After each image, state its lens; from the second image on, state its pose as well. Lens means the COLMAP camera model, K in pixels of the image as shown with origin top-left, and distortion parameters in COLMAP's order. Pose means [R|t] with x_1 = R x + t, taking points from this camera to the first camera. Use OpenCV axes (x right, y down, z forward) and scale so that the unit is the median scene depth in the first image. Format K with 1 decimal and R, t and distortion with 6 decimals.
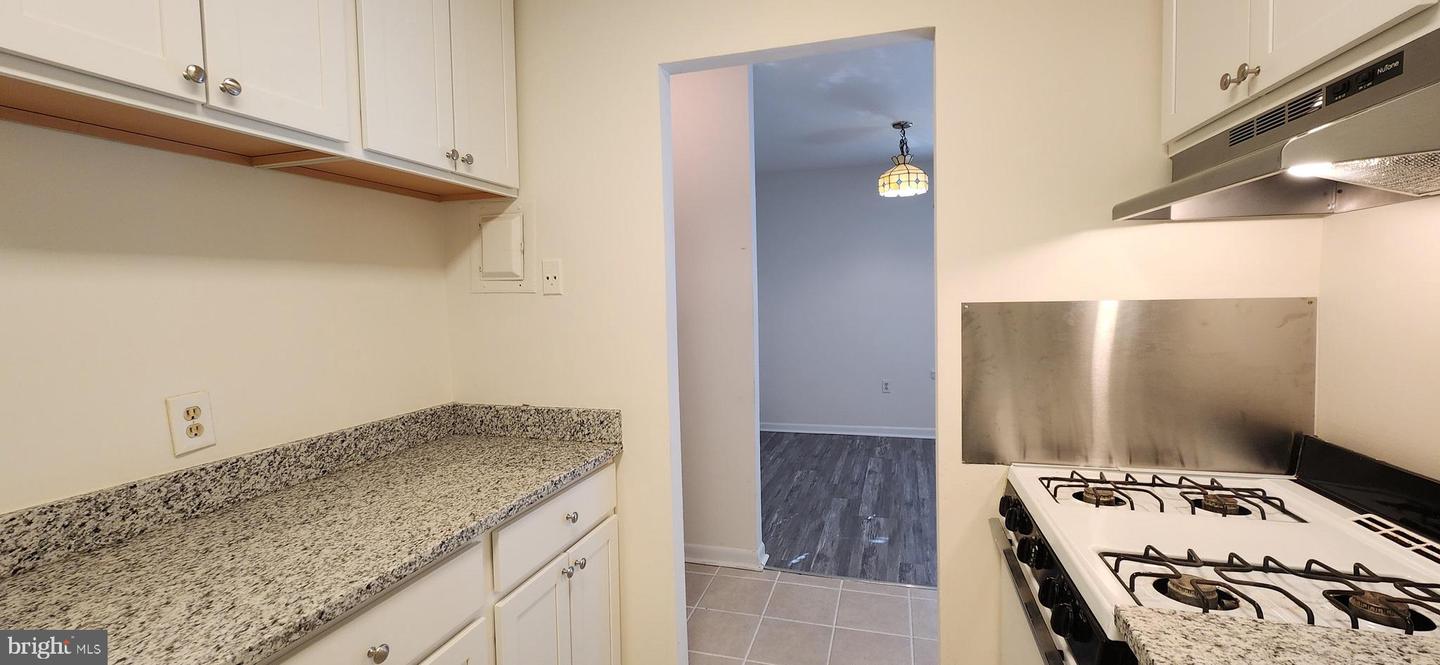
lens RADIAL K [[584.7, 0, 724.1], [0, 584.7, 321.2], [0, 0, 1]] dist [-0.001803, -0.000108]
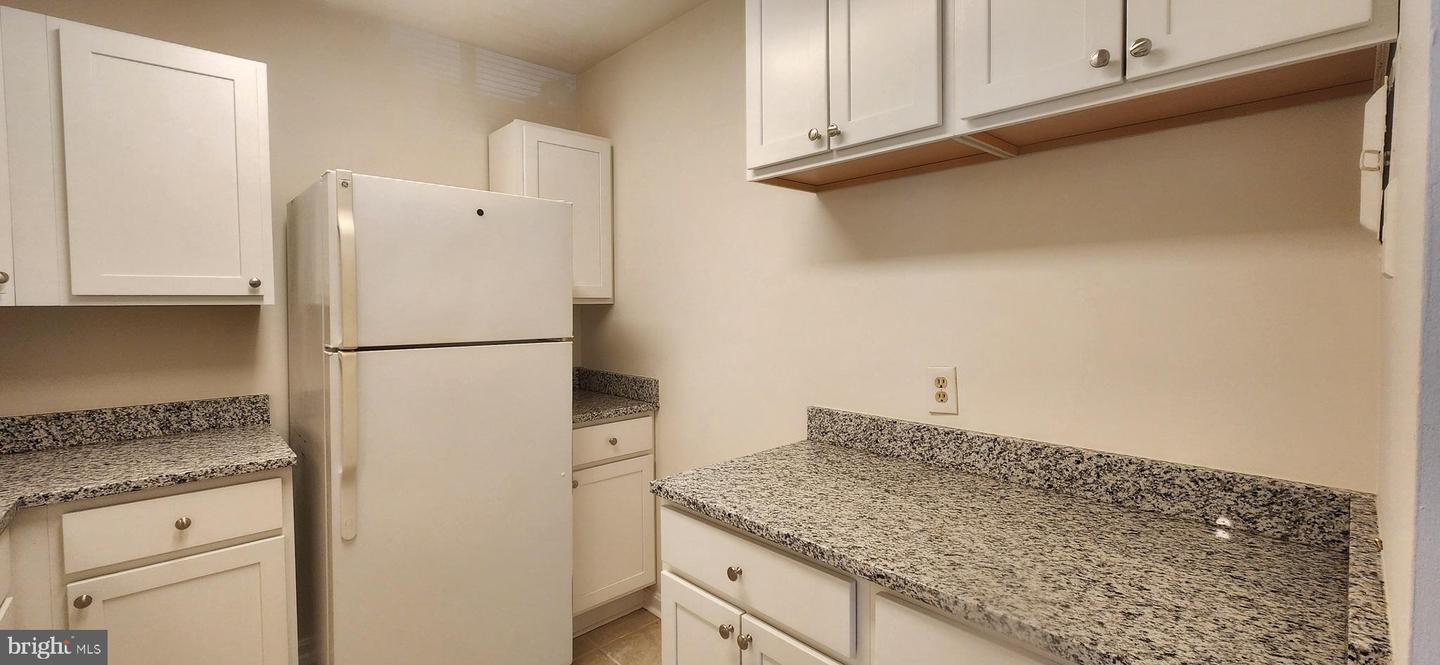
lens RADIAL K [[584.7, 0, 724.1], [0, 584.7, 321.2], [0, 0, 1]] dist [-0.001803, -0.000108]
pose [[-0.507629, 0.054207, -0.859869, 0.358350], [-0.021308, 0.996924, 0.075427, -0.052177], [0.861312, 0.056611, -0.504913, 1.193352]]
